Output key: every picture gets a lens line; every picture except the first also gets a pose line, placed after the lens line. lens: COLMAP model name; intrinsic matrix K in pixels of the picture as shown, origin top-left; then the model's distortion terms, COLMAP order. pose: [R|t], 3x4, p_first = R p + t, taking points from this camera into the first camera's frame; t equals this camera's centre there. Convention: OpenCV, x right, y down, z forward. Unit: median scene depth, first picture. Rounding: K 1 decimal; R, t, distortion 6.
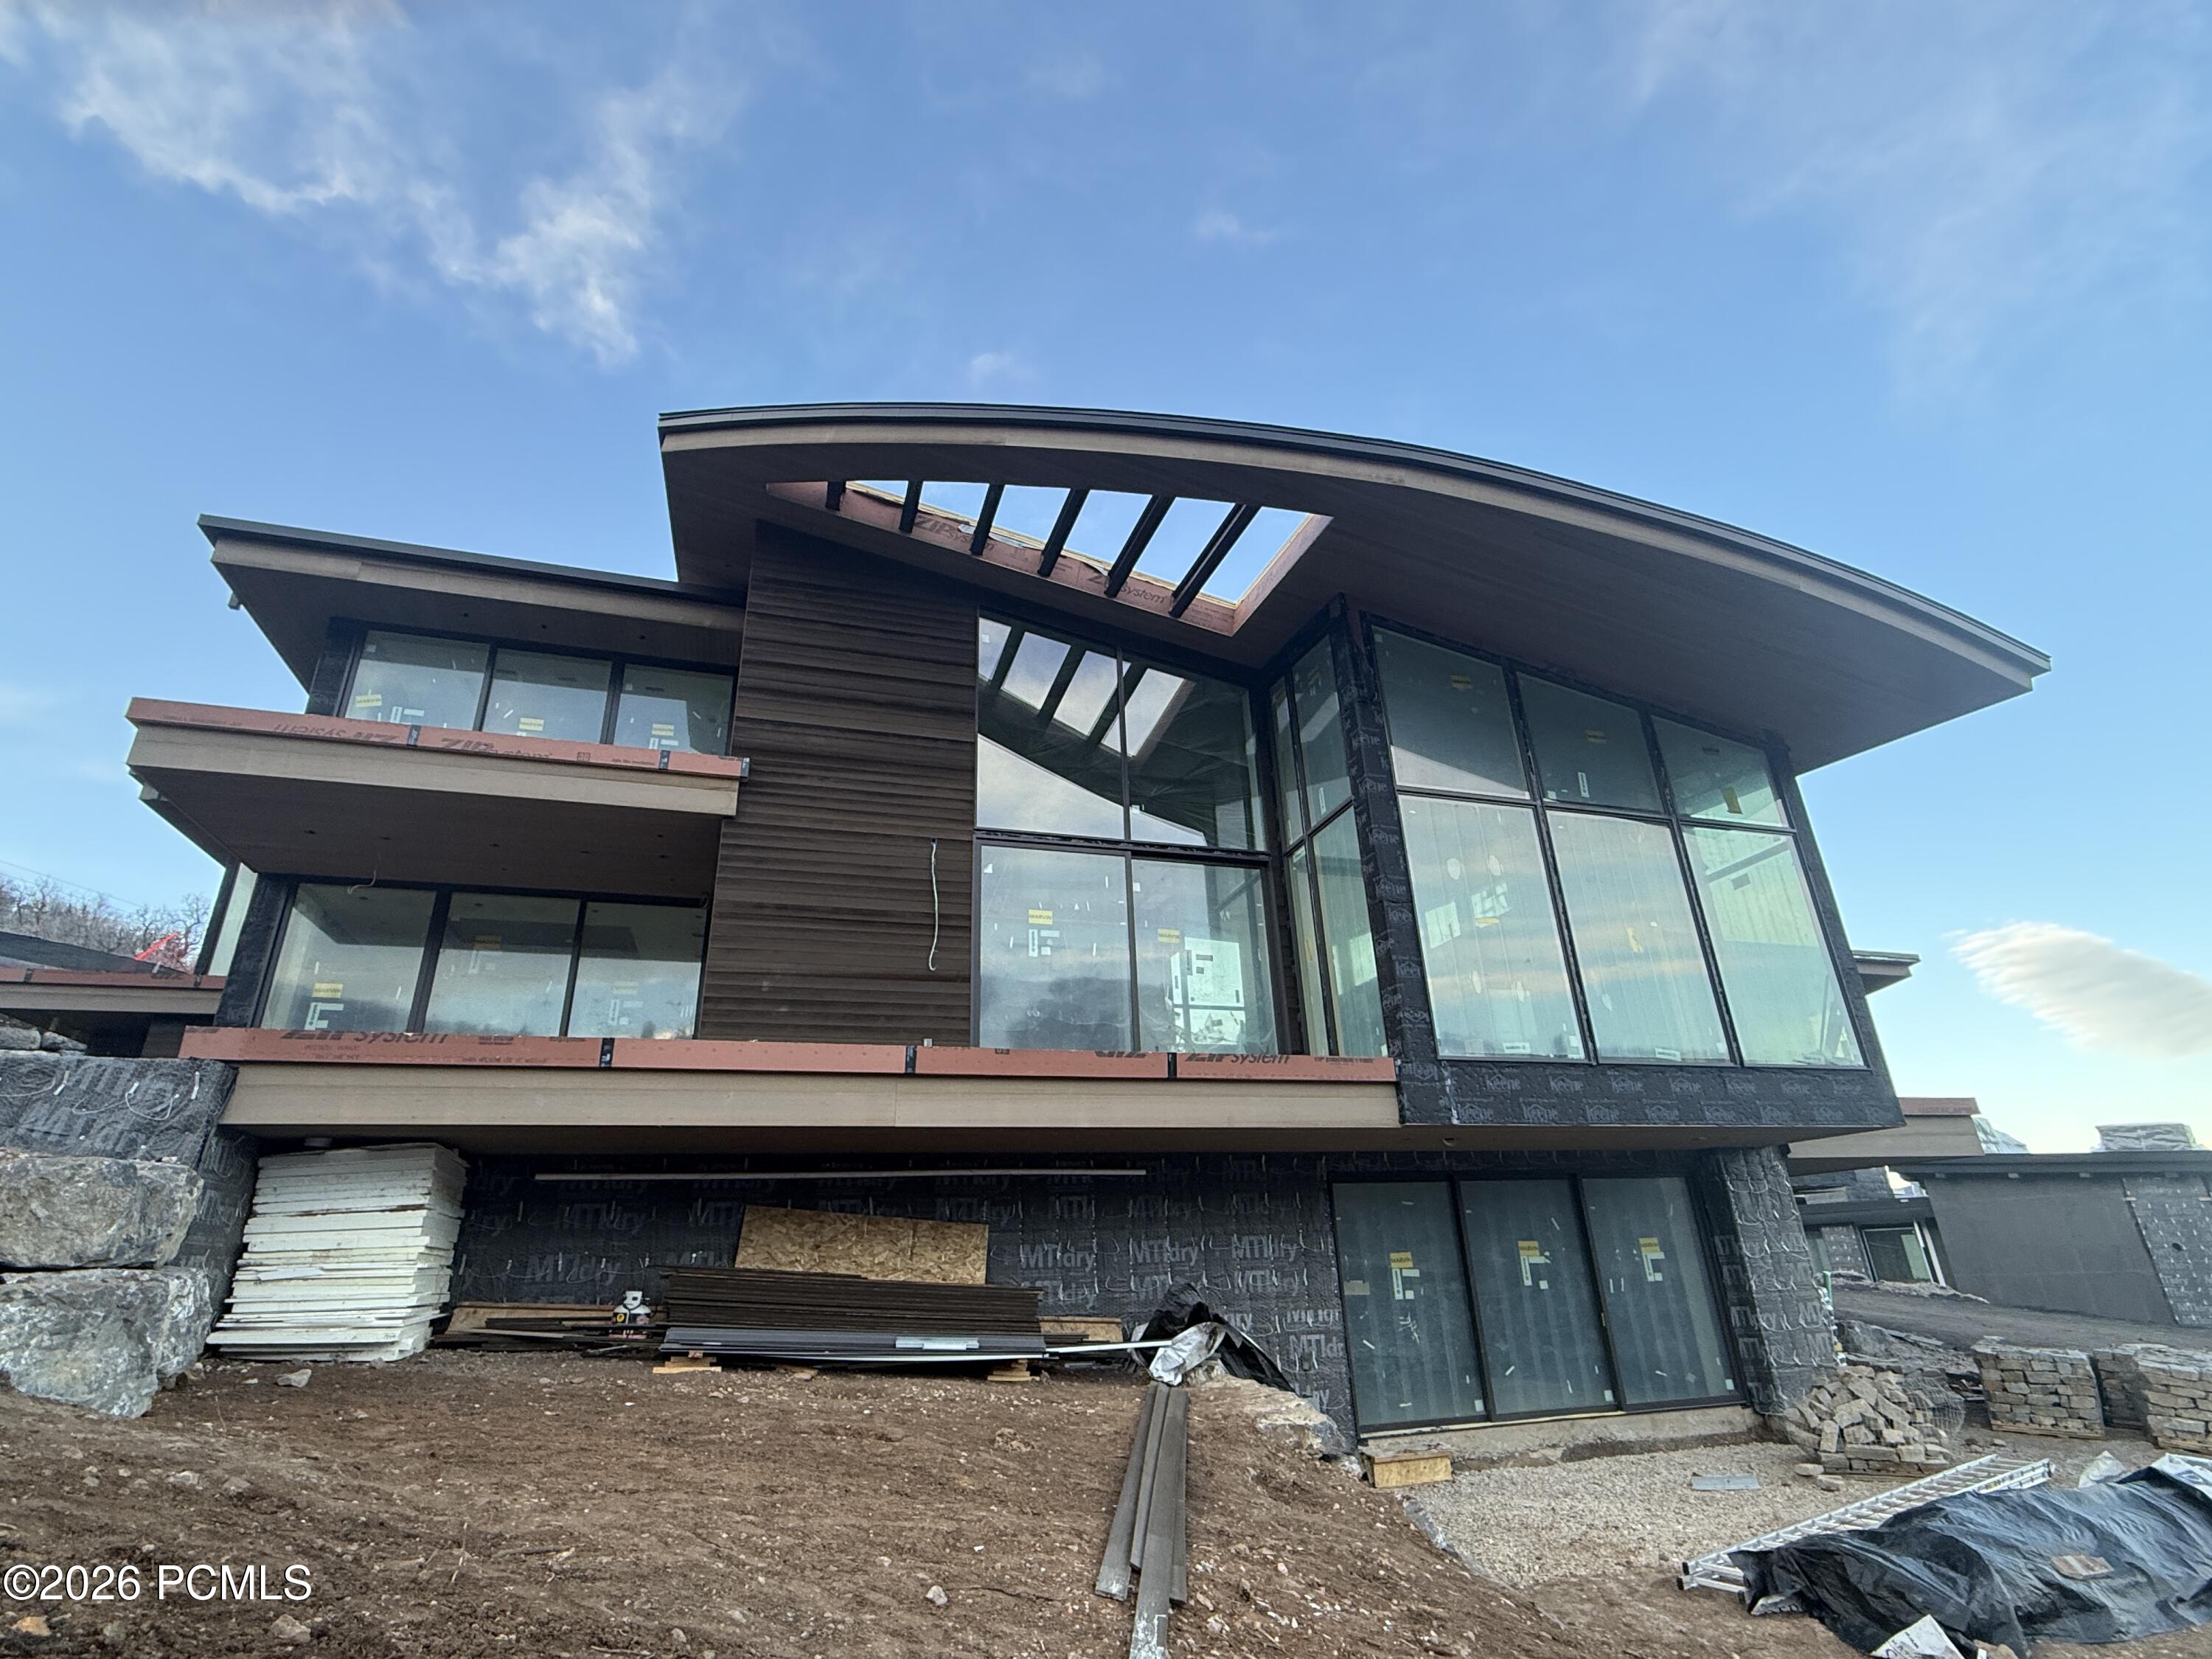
lens RADIAL K [[1052.8, 0, 1106.0], [0, 1052.8, 829.5], [0, 0, 1]] dist [0.001621, -0.000079]
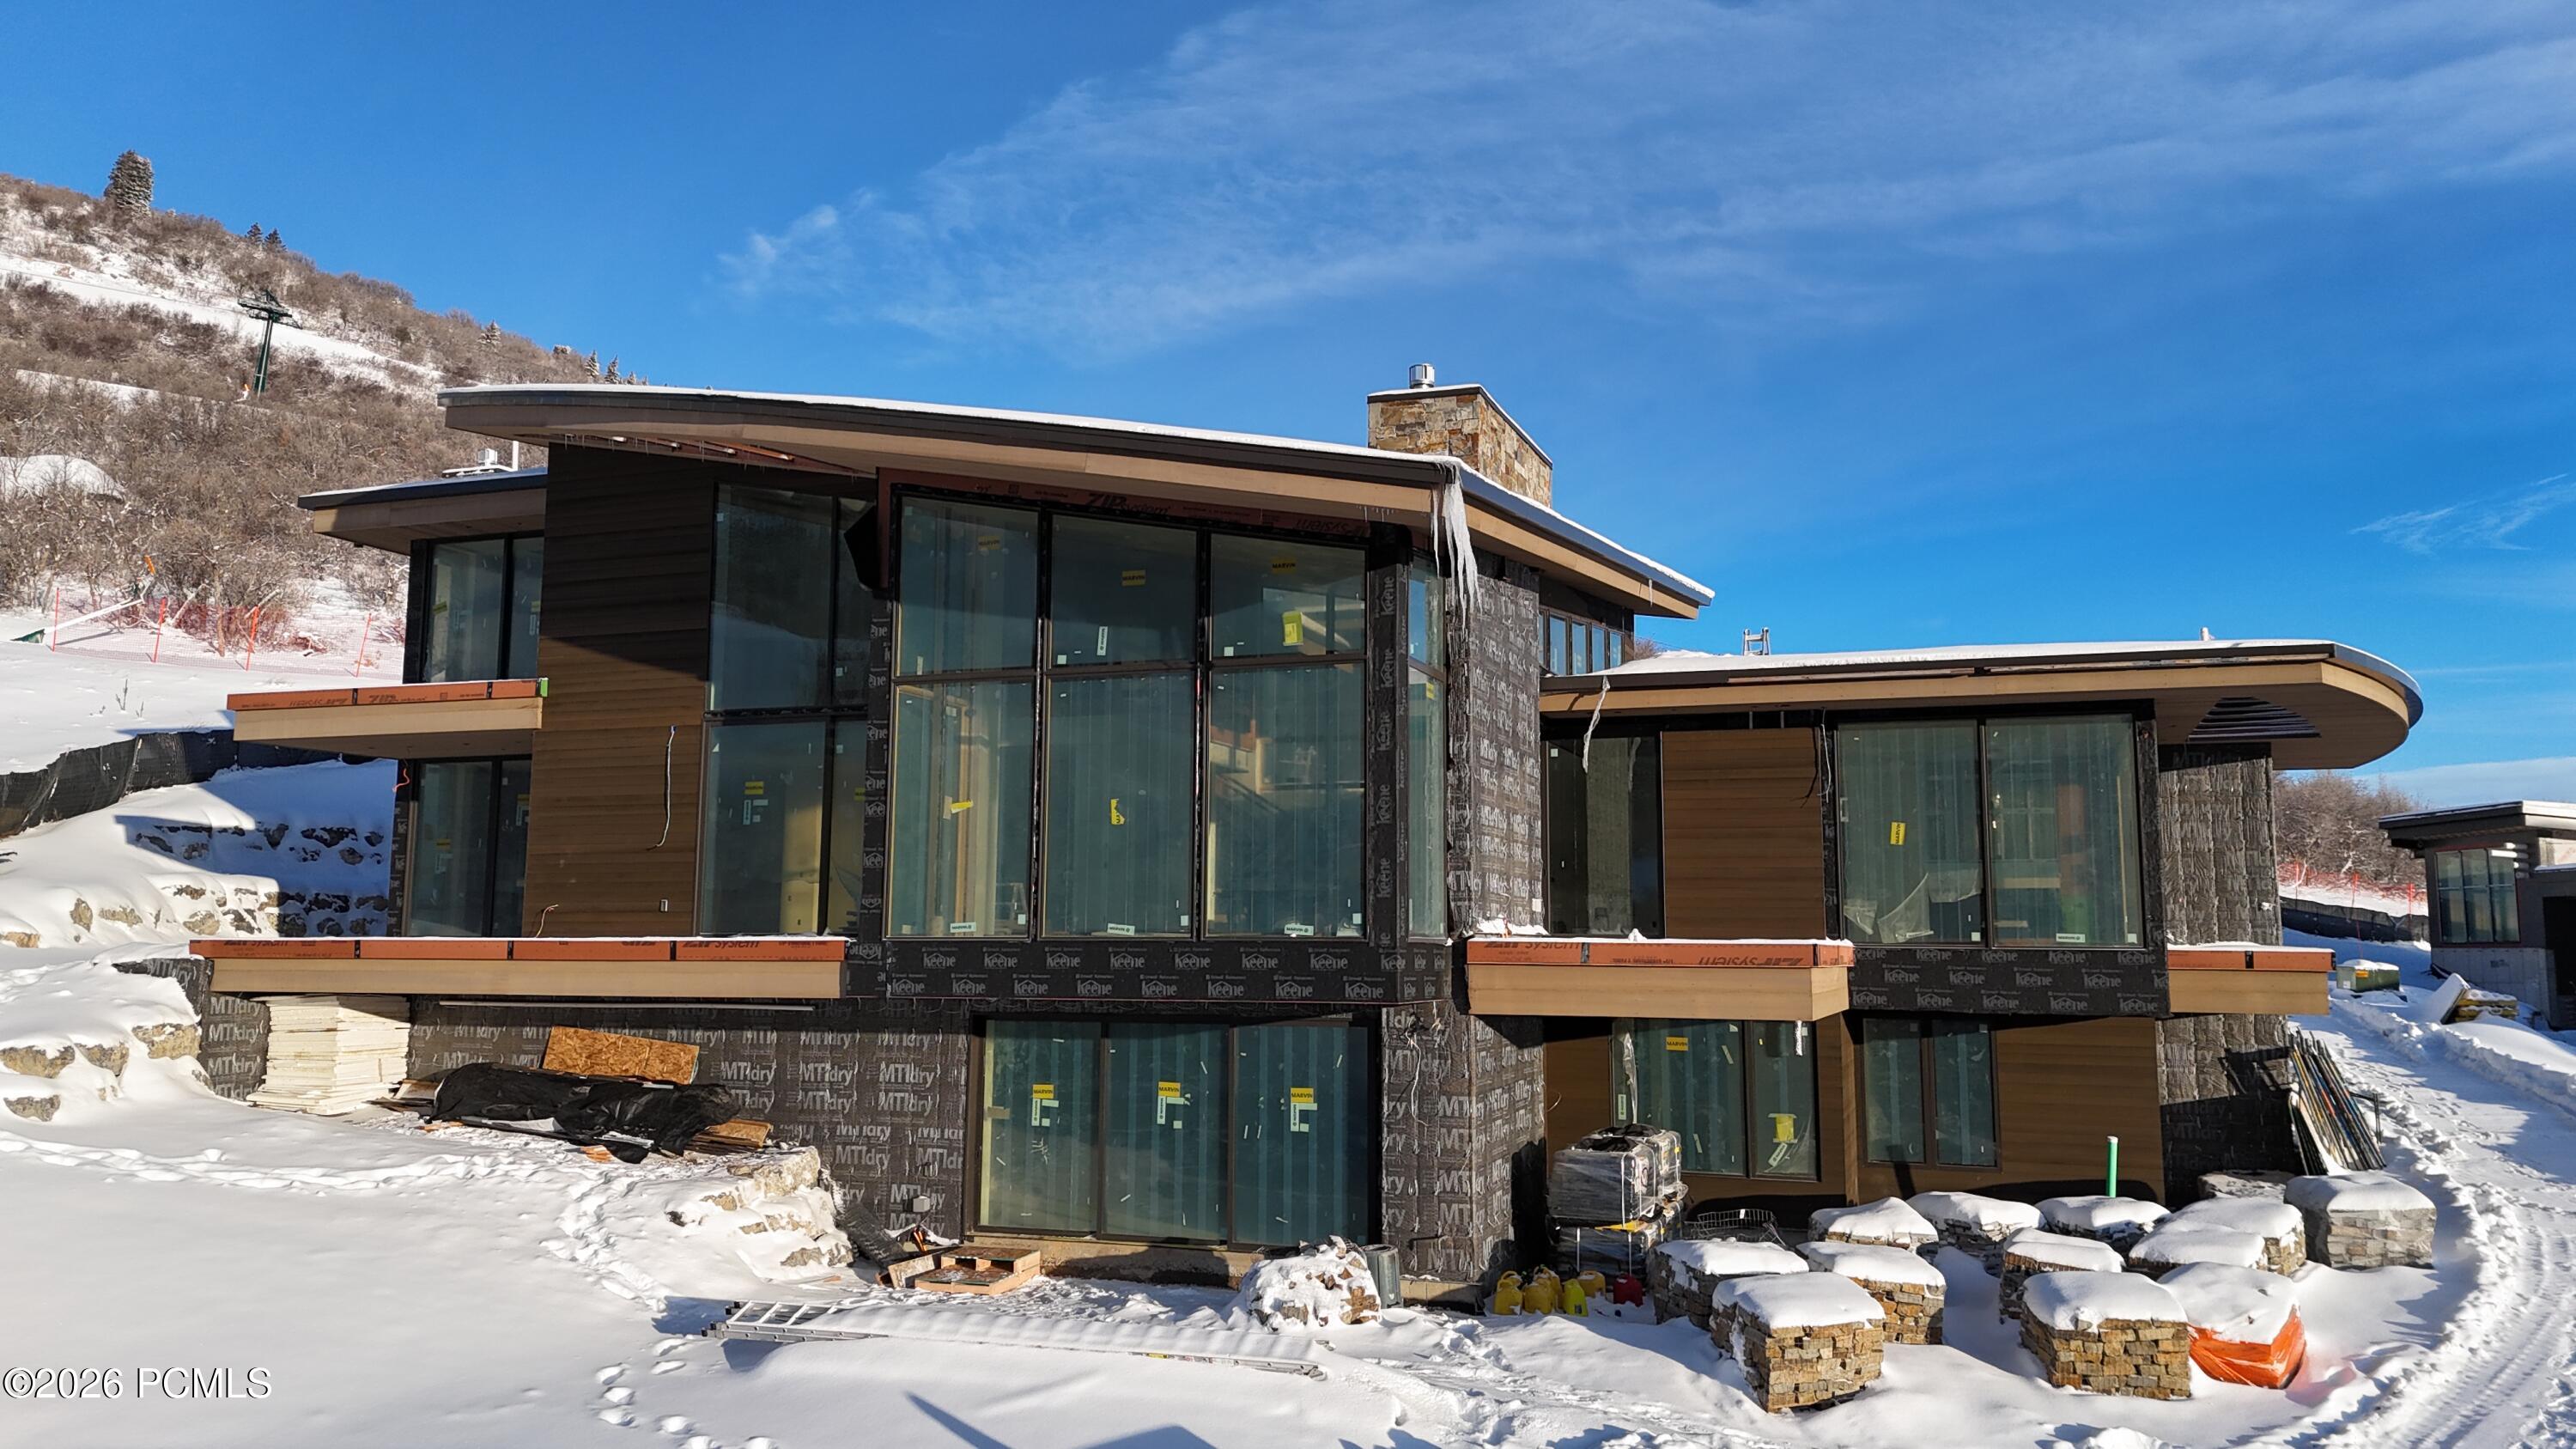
lens RADIAL K [[1872.7, 0, 1289.9], [0, 1872.7, 687.8], [0, 0, 1]] dist [0.065046, -0.002365]
pose [[0.792254, -0.042289, -0.608724, 1.679690], [0.205600, 0.957762, 0.201050, -0.317955], [0.574511, -0.284436, 0.767485, -0.203864]]
